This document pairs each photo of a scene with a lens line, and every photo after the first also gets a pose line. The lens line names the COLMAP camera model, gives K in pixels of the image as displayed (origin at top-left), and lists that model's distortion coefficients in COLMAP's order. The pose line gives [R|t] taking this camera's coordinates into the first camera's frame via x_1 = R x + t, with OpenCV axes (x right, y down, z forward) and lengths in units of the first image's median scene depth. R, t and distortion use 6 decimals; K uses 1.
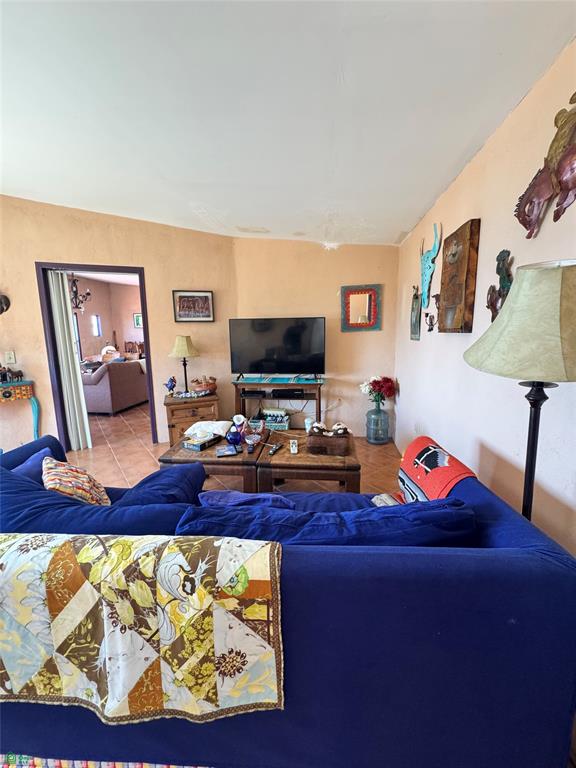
lens RADIAL K [[311.7, 0, 288.0], [0, 311.7, 384.0], [0, 0, 1]] dist [-0.003399, 0.000080]
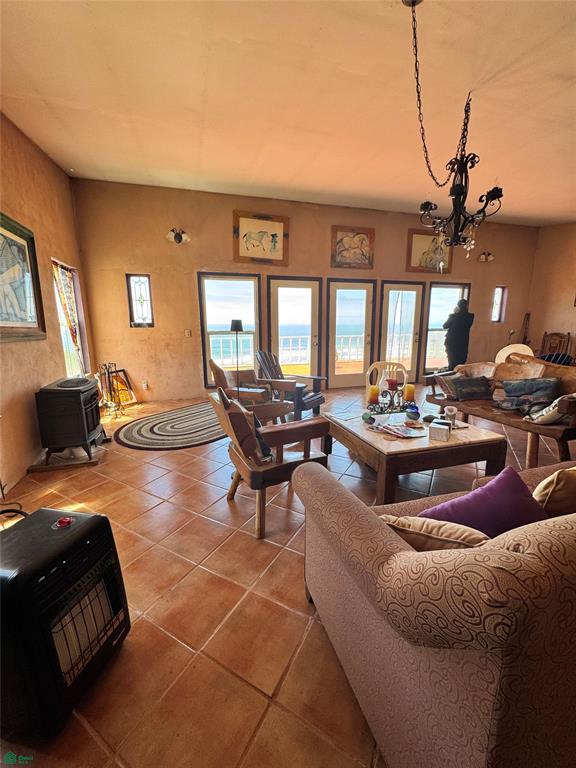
lens RADIAL K [[311.7, 0, 288.0], [0, 311.7, 384.0], [0, 0, 1]] dist [-0.003399, 0.000080]
pose [[0.428302, 0.186487, -0.884183, -0.329333], [-0.148766, 0.979674, 0.134565, -0.080445], [0.891306, 0.073902, 0.447339, 0.544545]]
